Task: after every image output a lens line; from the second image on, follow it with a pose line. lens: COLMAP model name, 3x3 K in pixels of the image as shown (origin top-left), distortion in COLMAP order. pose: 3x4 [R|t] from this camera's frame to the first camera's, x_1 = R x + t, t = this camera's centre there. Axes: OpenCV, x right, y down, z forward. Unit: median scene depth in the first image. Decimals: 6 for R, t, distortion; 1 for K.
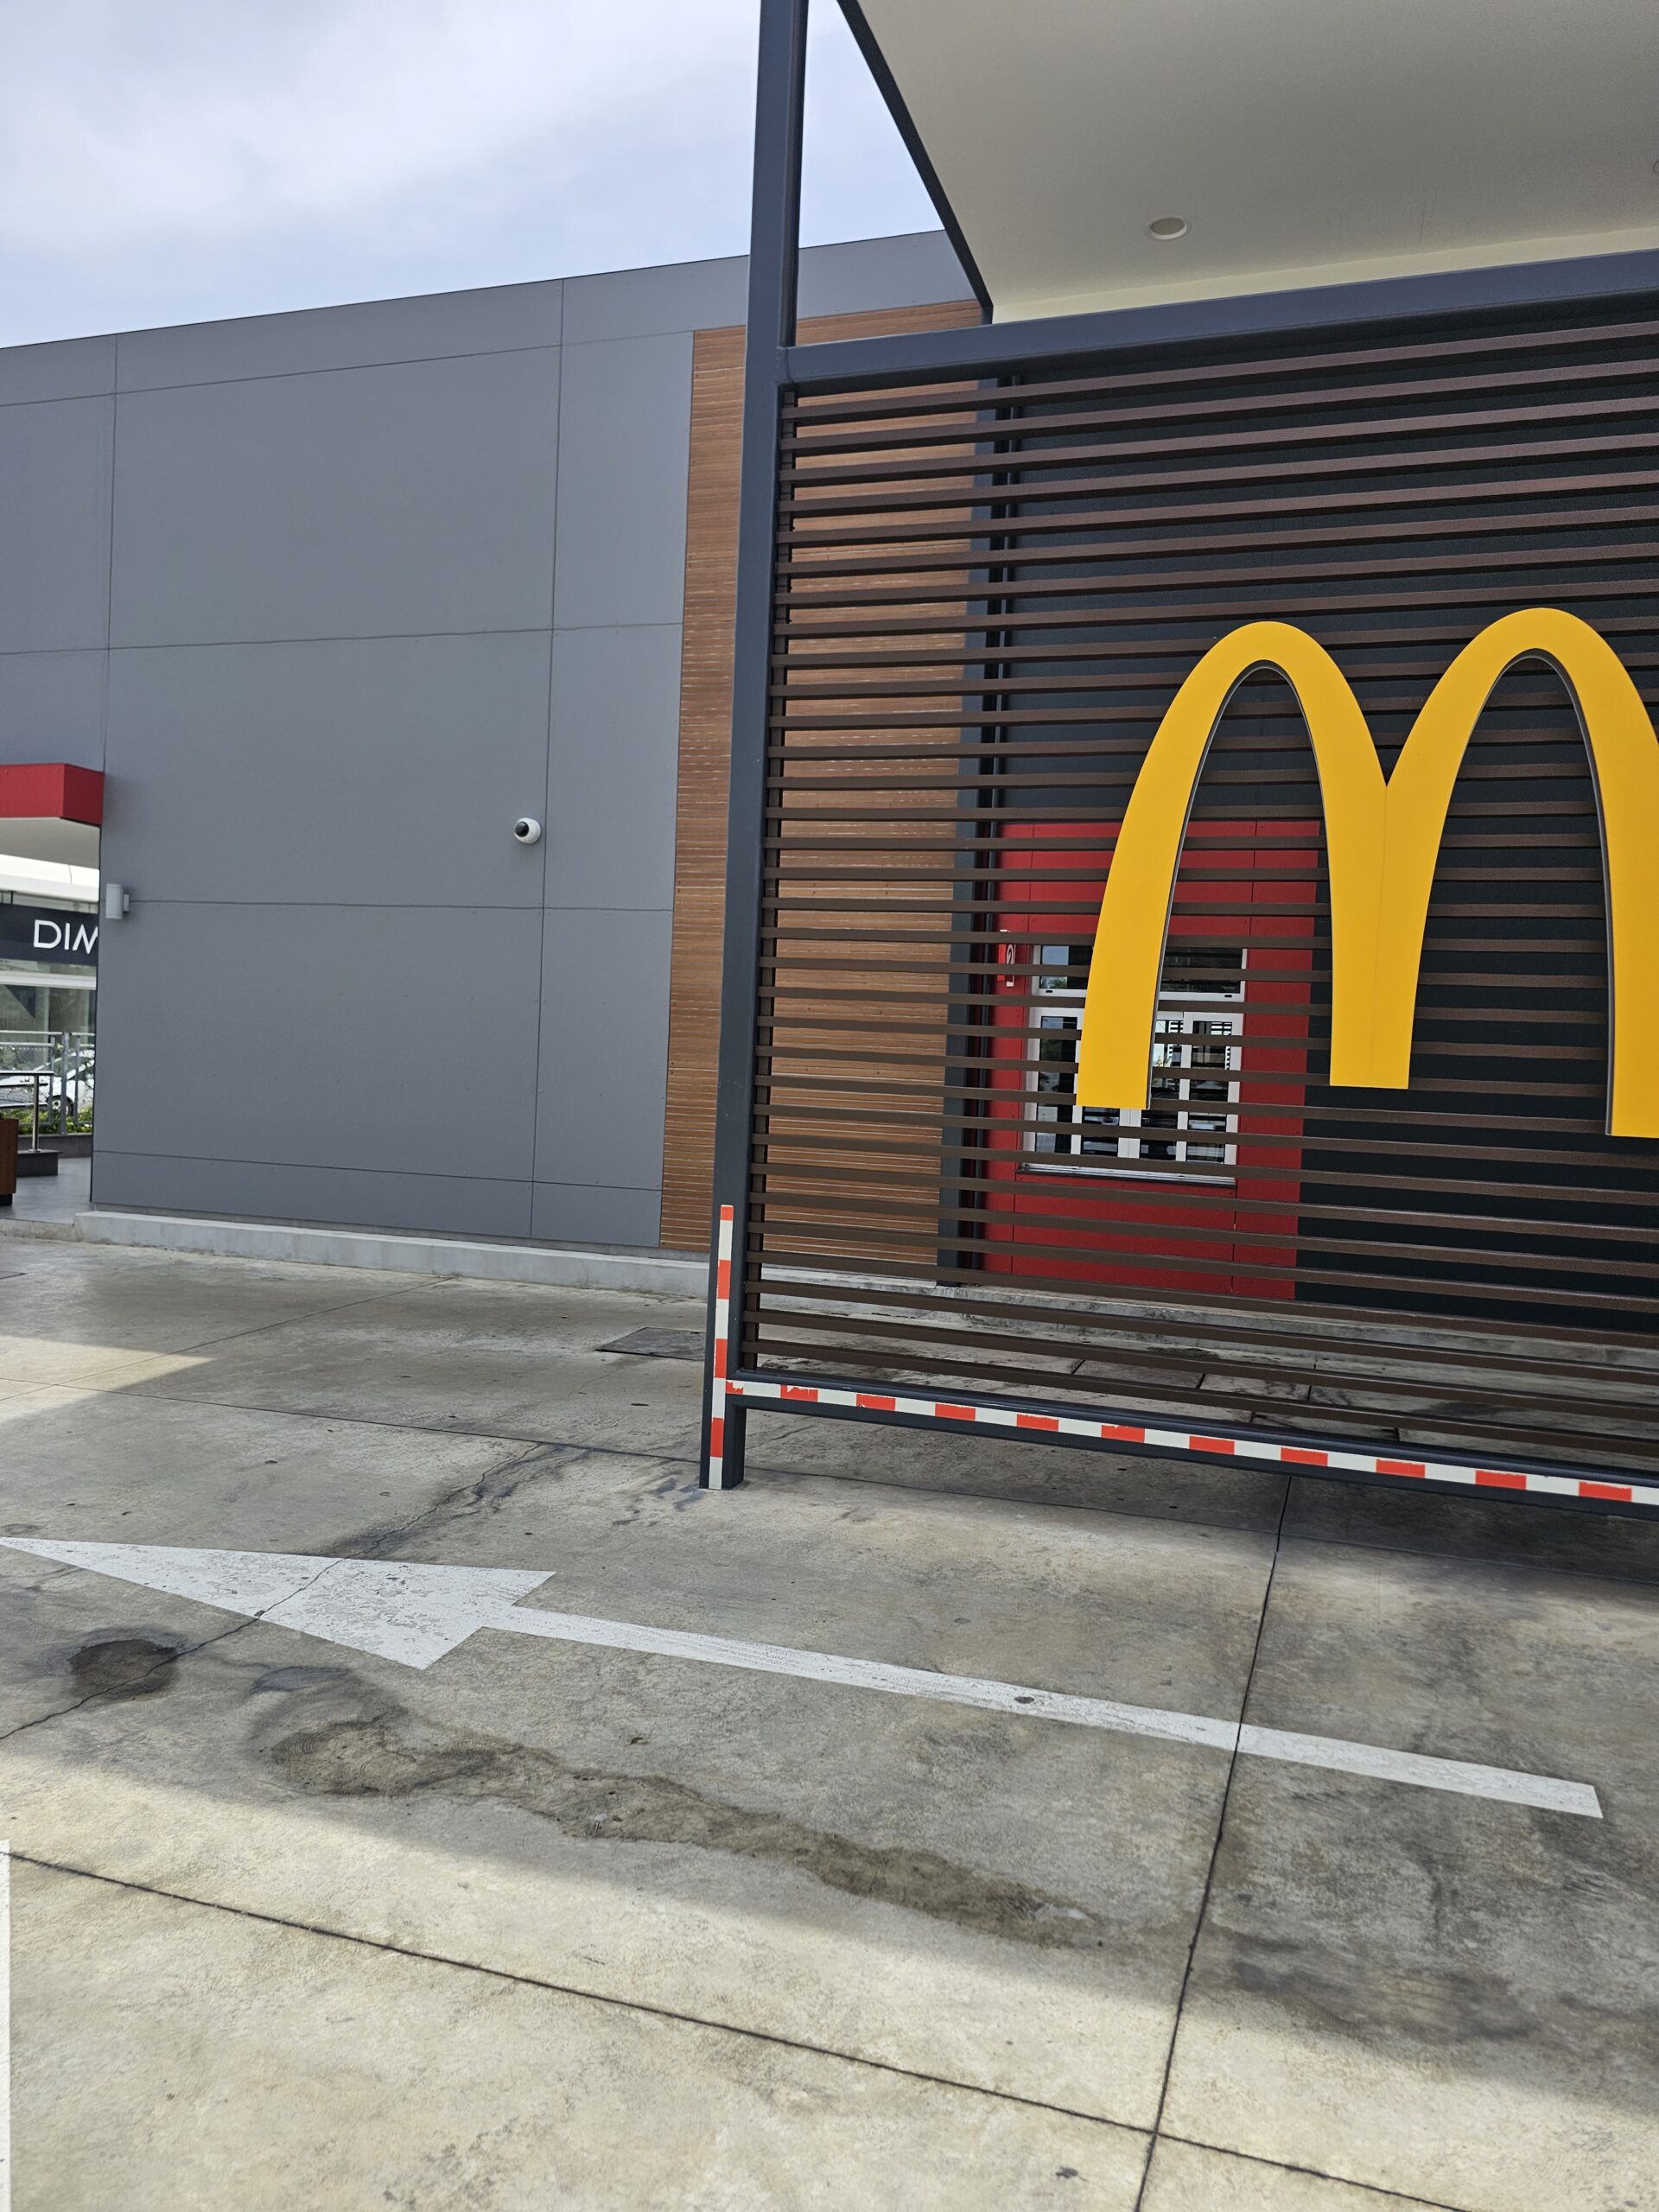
lens RADIAL K [[1483.8, 0, 832.9], [0, 1483.8, 1096.5], [0, 0, 1]] dist [0.104635, -0.101072]
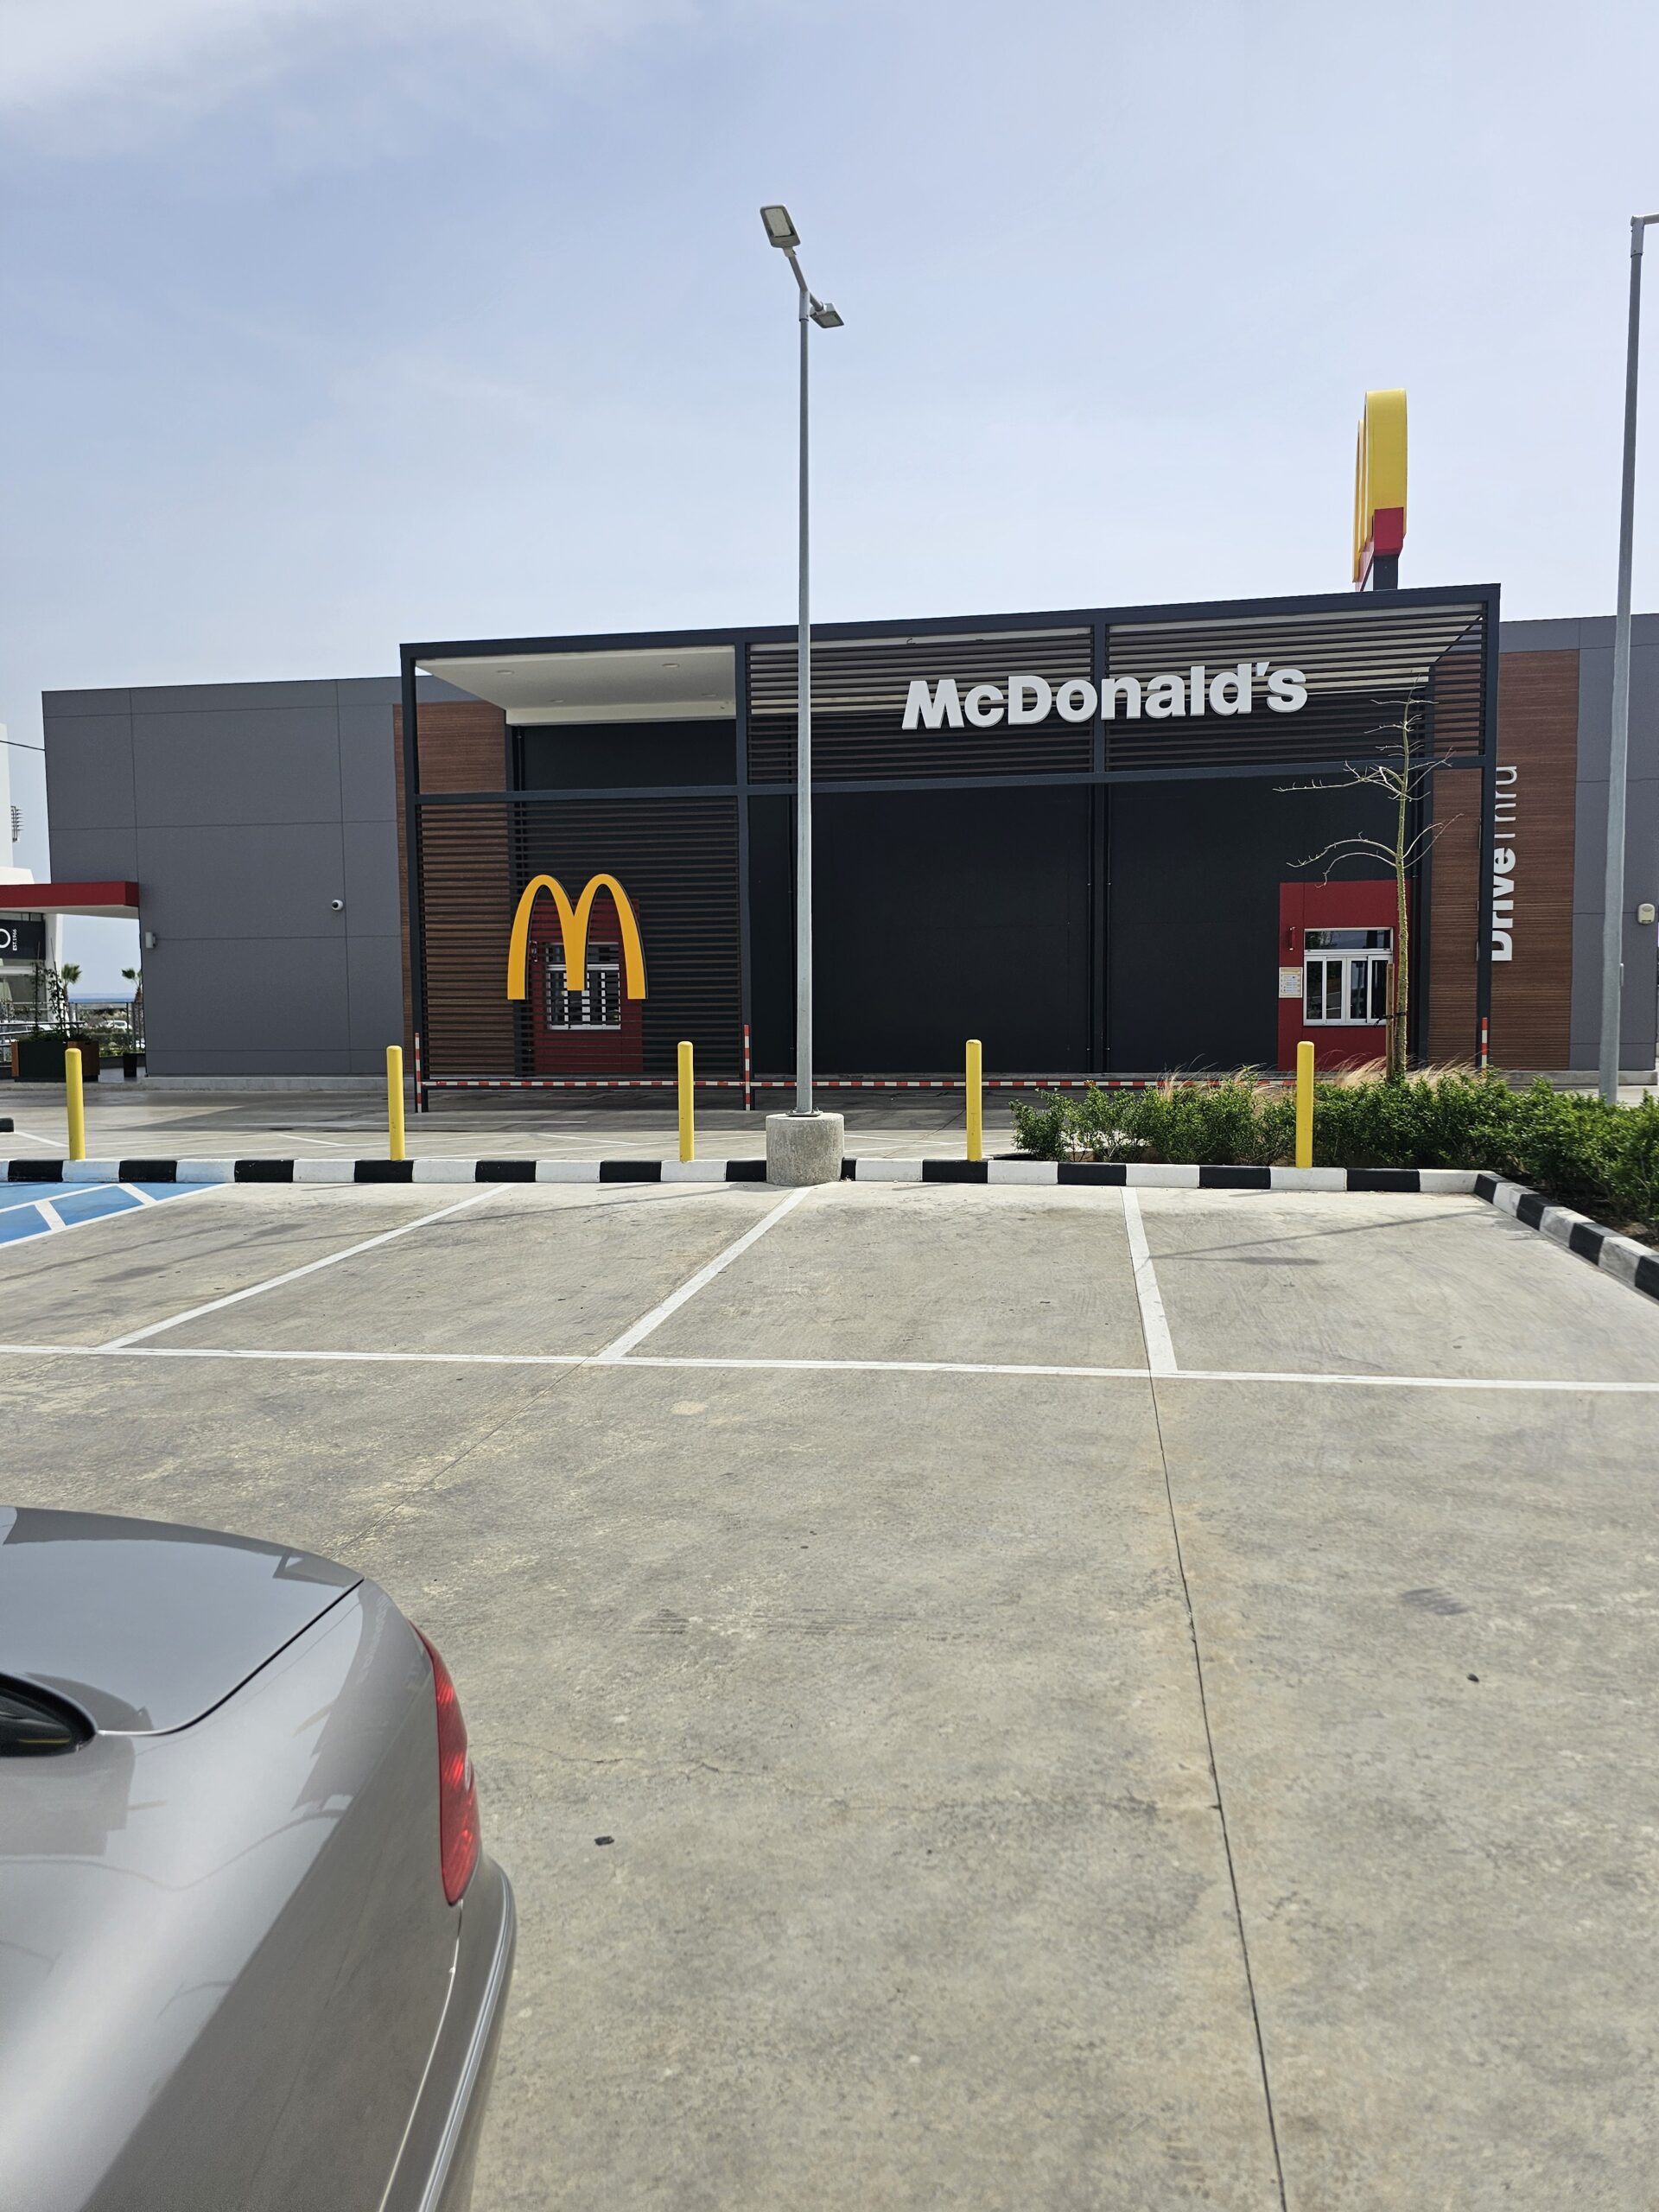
lens RADIAL K [[1483.8, 0, 832.9], [0, 1483.8, 1096.5], [0, 0, 1]] dist [0.104635, -0.101072]
pose [[0.980627, -0.063745, 0.185222, 0.217840], [0.055175, 0.997170, 0.051067, 0.101335], [-0.187953, -0.039858, 0.981369, -2.531647]]
